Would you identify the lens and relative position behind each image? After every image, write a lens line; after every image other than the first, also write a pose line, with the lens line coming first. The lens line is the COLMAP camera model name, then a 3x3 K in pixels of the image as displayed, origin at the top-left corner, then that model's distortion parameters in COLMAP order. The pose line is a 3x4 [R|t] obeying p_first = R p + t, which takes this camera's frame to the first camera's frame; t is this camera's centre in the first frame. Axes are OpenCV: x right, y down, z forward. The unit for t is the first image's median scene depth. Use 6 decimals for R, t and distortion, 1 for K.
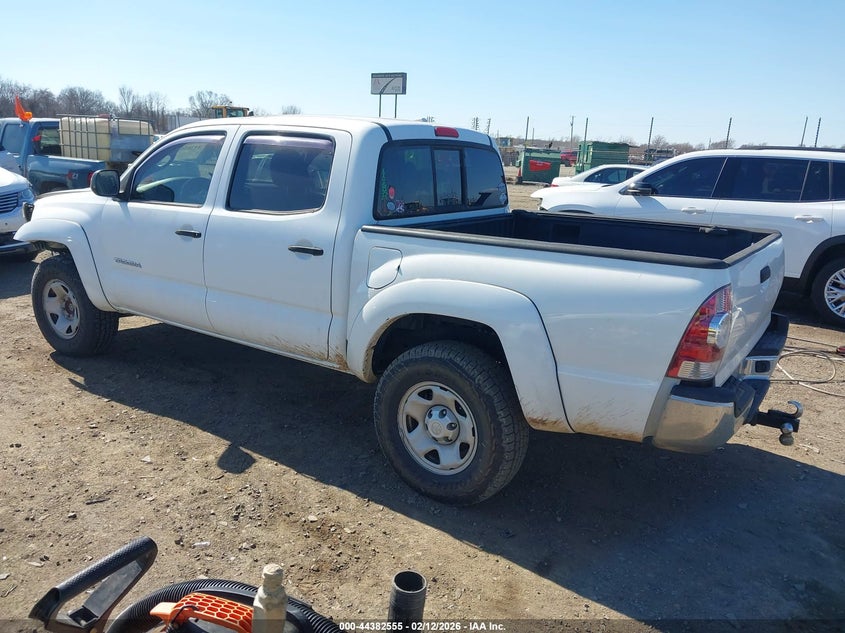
lens RADIAL K [[669.9, 0, 429.9], [0, 669.9, 314.8], [0, 0, 1]] dist [-0.008524, -0.002653]
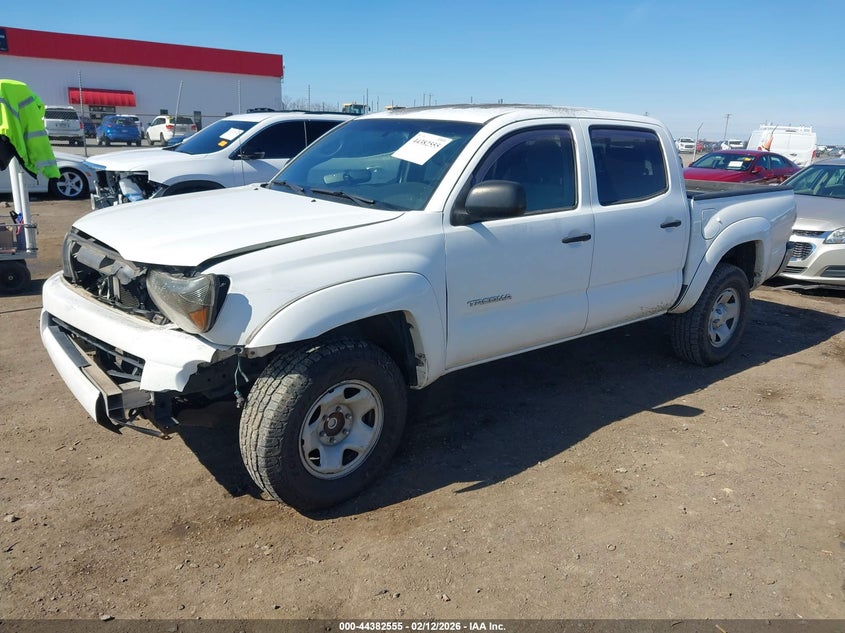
lens RADIAL K [[660.7, 0, 402.4], [0, 660.7, 328.4], [0, 0, 1]] dist [0.006492, -0.000913]
pose [[0.292742, -0.283882, 0.913079, -1.396438], [0.242940, 0.945659, 0.216123, -0.277943], [-0.924815, 0.158555, 0.345801, 0.984081]]
